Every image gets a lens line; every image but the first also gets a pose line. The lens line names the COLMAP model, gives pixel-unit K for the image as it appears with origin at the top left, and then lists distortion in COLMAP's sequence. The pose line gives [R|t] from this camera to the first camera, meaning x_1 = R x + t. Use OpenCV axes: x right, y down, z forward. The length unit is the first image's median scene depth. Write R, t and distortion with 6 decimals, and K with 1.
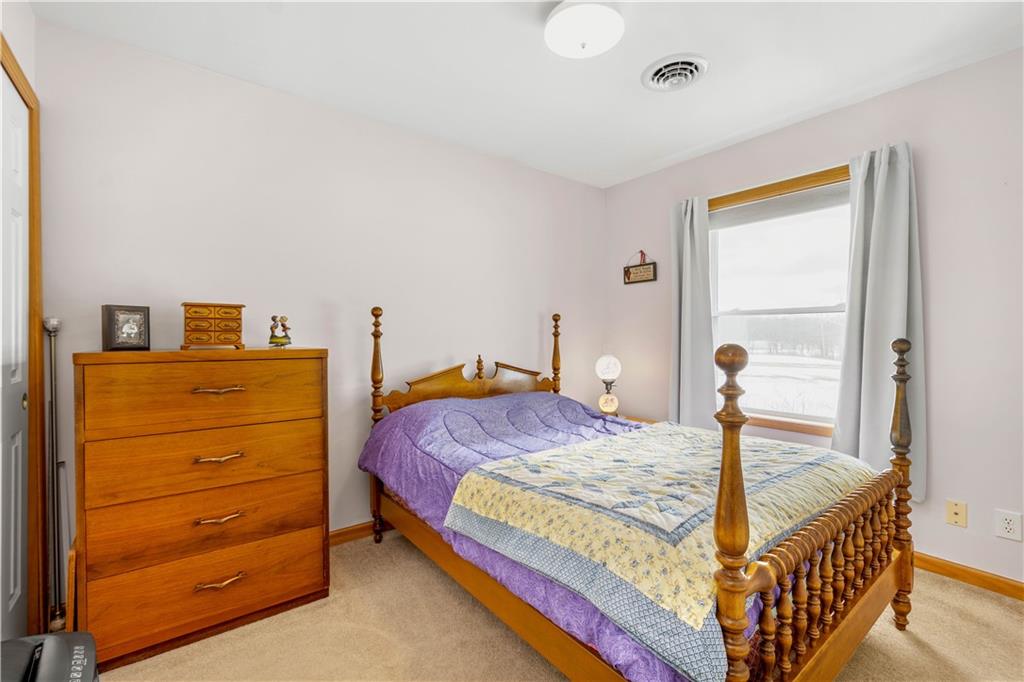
lens RADIAL K [[453.3, 0, 509.5], [0, 453.3, 345.5], [0, 0, 1]] dist [0.000958, 0.000060]
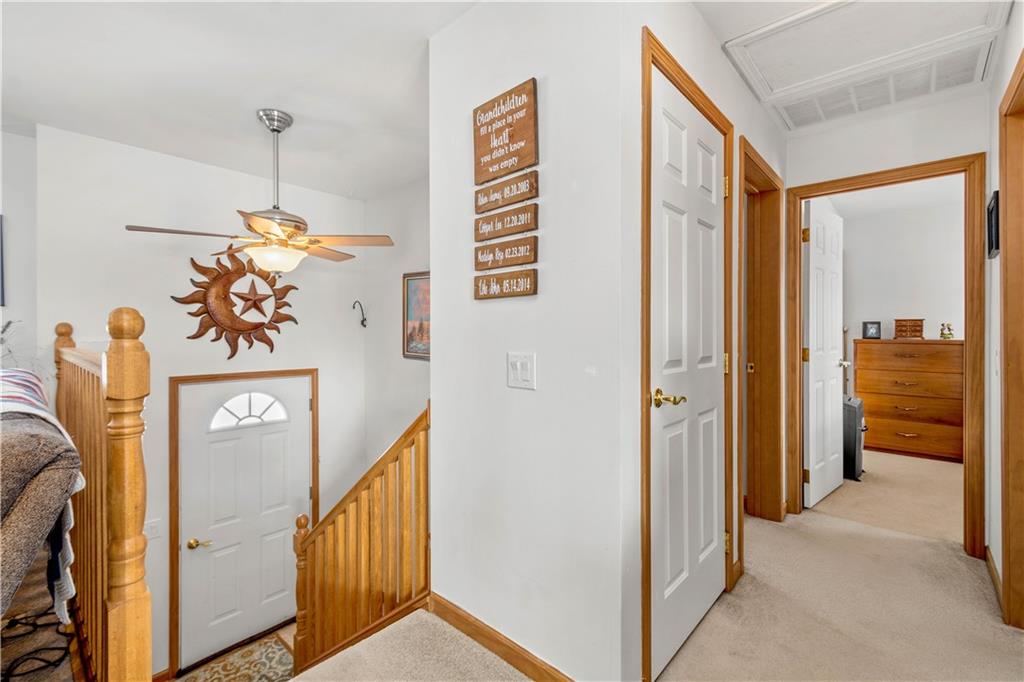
lens RADIAL K [[450.9, 0, 514.2], [0, 450.9, 335.7], [0, 0, 1]] dist [-0.000047, -0.000012]
pose [[0.188582, 0.005307, -0.982043, 1.213351], [-0.022328, 0.999750, 0.001115, 0.032032], [0.981804, 0.021717, 0.188654, -1.388165]]
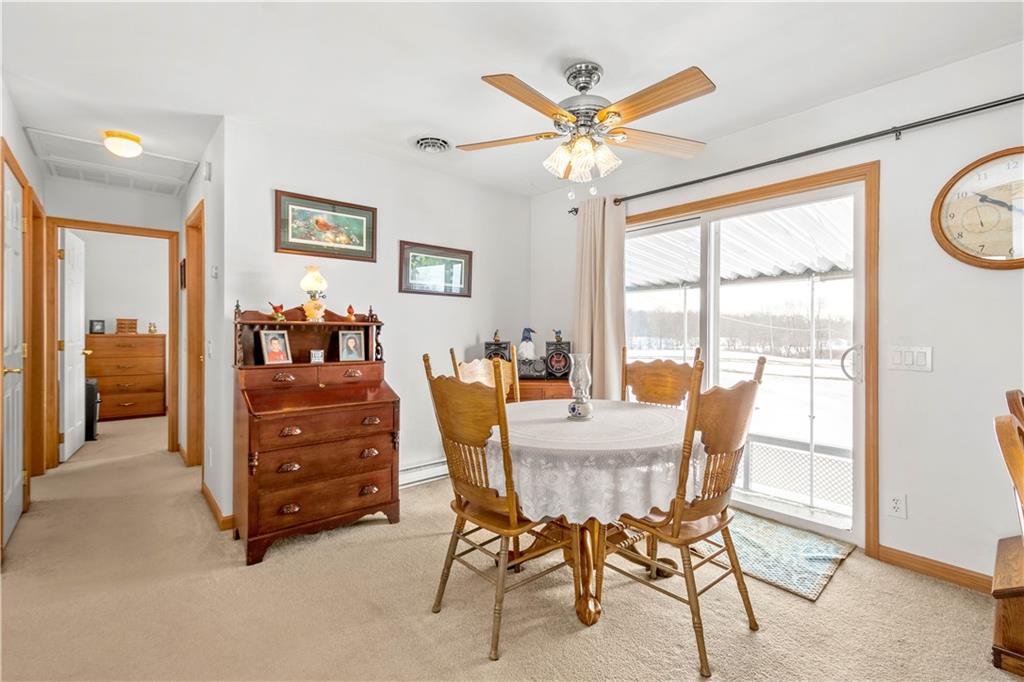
lens RADIAL K [[458.1, 0, 512.1], [0, 458.1, 330.4], [0, 0, 1]] dist [0.002495, 0.000481]
pose [[0.997744, 0.004300, 0.066994, 1.750115], [-0.002714, 0.999714, -0.023750, 0.051369], [-0.067077, 0.023514, 0.997471, -2.281709]]
